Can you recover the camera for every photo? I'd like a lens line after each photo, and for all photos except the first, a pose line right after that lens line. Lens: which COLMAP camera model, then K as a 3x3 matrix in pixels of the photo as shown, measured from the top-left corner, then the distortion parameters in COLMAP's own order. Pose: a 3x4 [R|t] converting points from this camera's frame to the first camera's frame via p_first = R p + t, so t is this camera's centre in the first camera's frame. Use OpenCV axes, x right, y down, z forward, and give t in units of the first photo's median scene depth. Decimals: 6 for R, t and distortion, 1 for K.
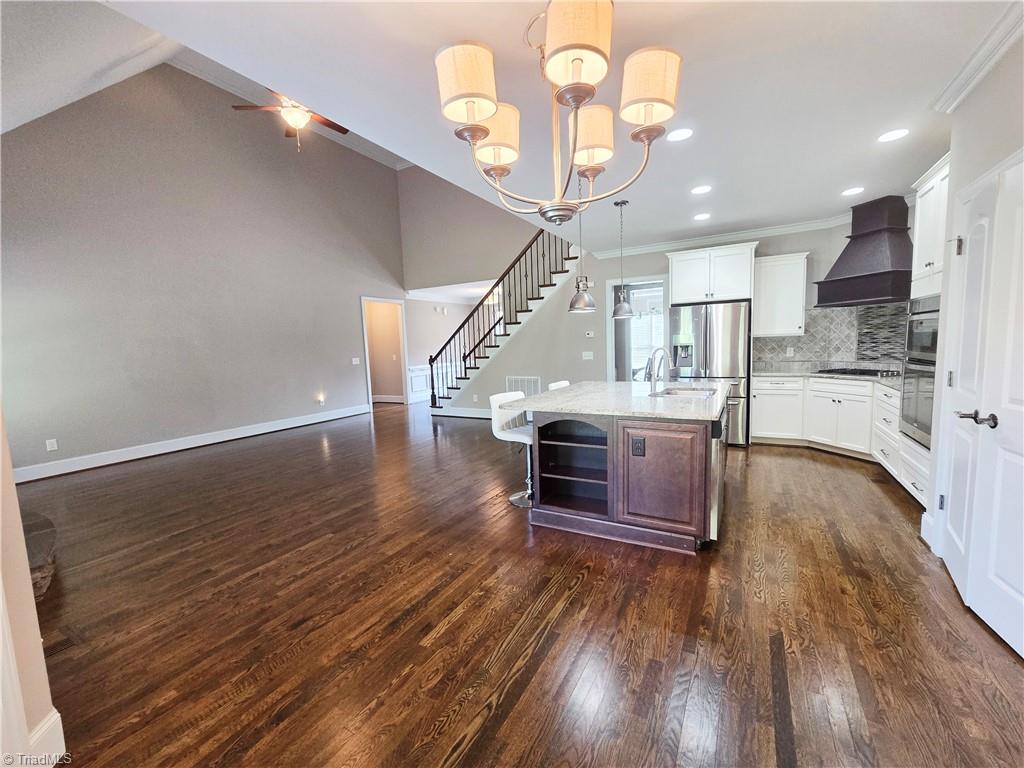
lens RADIAL K [[421.1, 0, 513.4], [0, 421.1, 386.6], [0, 0, 1]] dist [-0.002451, 0.000704]
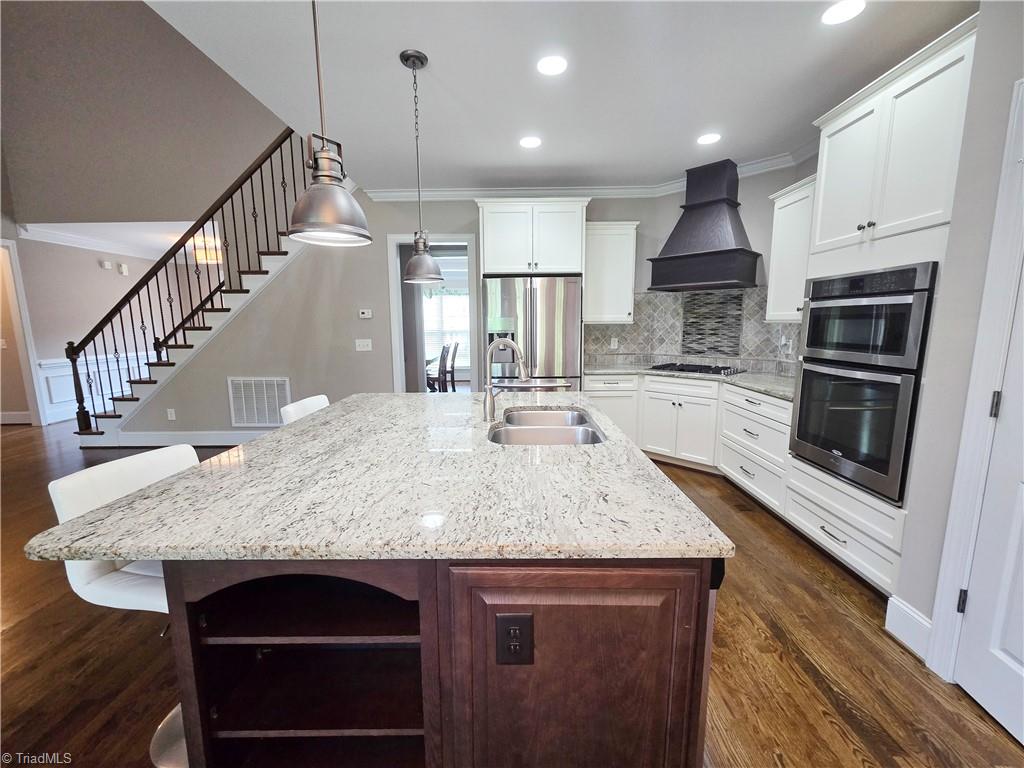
lens RADIAL K [[421.1, 0, 513.4], [0, 421.1, 386.6], [0, 0, 1]] dist [-0.002451, 0.000704]
pose [[0.874674, -0.044542, 0.482662, 0.076204], [0.026153, 0.998655, 0.044766, -0.041037], [-0.484006, -0.026533, 0.874662, 0.382688]]
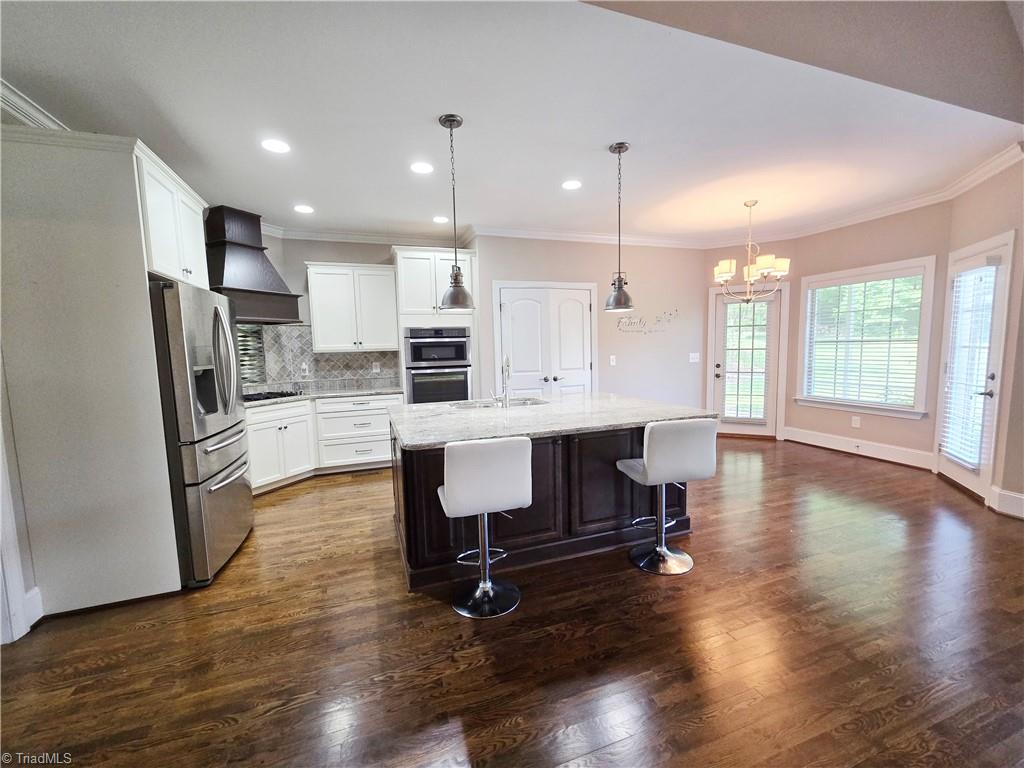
lens RADIAL K [[421.1, 0, 513.4], [0, 421.1, 386.6], [0, 0, 1]] dist [-0.002451, 0.000704]
pose [[-0.753353, -0.007634, 0.657572, -0.170391], [0.119189, 0.981787, 0.147947, -0.113254], [-0.646725, 0.189831, -0.738722, 1.191198]]
